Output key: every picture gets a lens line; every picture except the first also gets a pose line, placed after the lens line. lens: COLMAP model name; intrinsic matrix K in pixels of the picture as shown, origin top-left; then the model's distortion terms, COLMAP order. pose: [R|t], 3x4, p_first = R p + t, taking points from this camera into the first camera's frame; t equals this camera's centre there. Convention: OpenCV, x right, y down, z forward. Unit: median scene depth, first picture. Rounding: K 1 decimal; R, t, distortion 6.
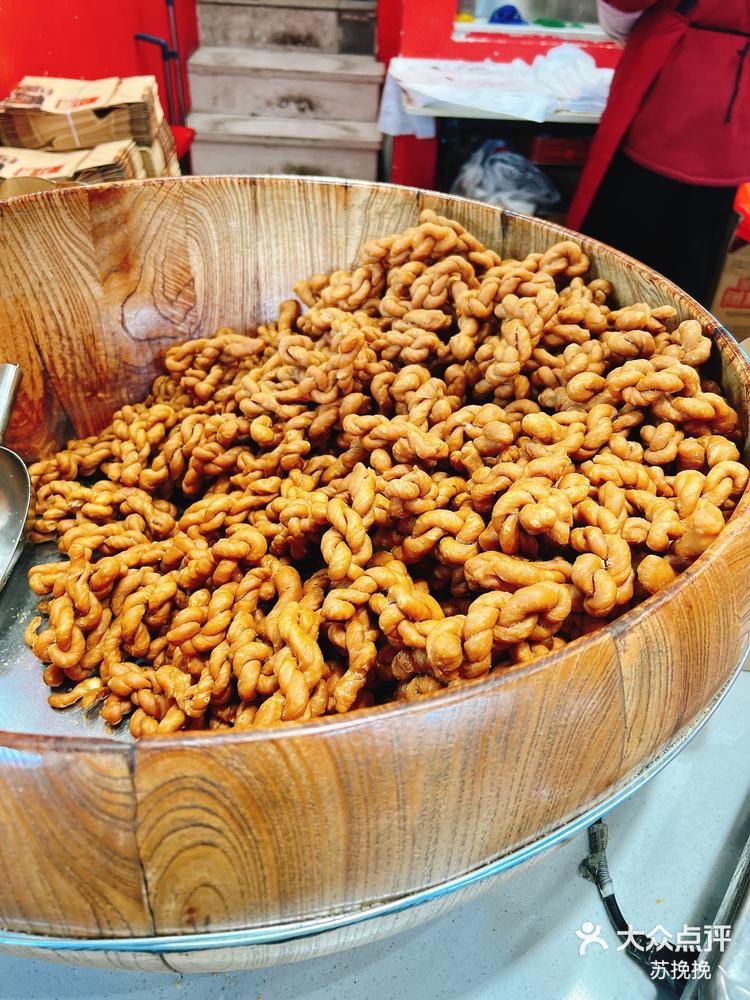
lens RADIAL K [[785.4, 0, 375.4], [0, 785.4, 485.7], [0, 0, 1]] dist [0.054254, -0.081083]
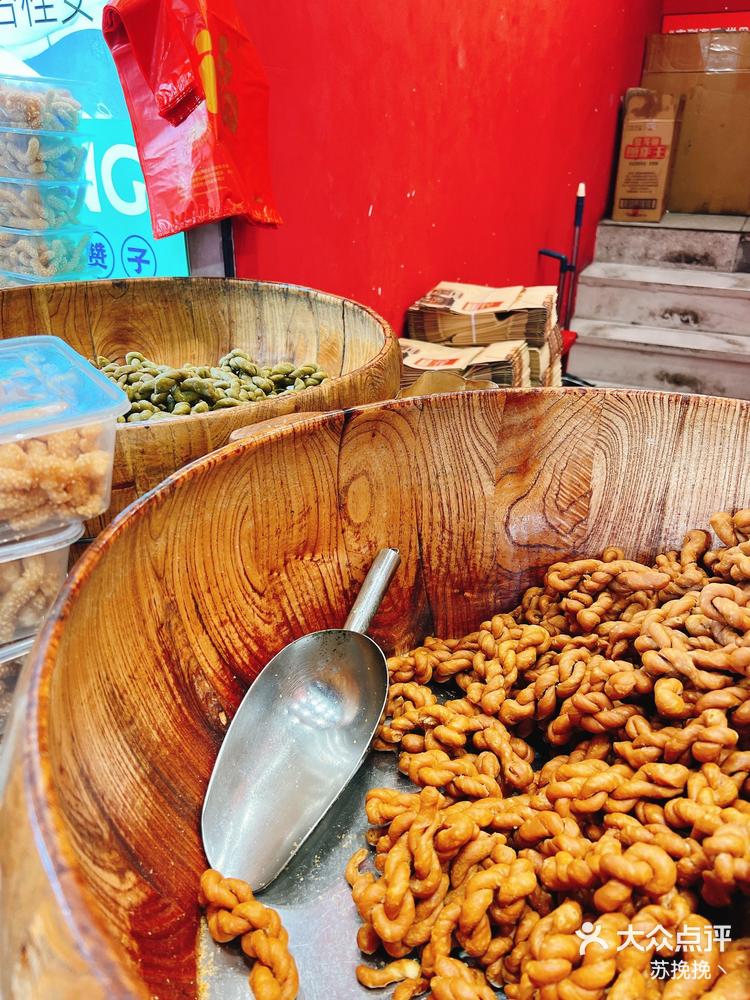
lens RADIAL K [[785.4, 0, 375.4], [0, 785.4, 485.7], [0, 0, 1]] dist [0.054254, -0.081083]
pose [[0.904177, 0.144623, -0.401930, -0.096650], [-0.232054, 0.956290, -0.177931, -0.050359], [0.358629, 0.254151, 0.898217, 0.092780]]
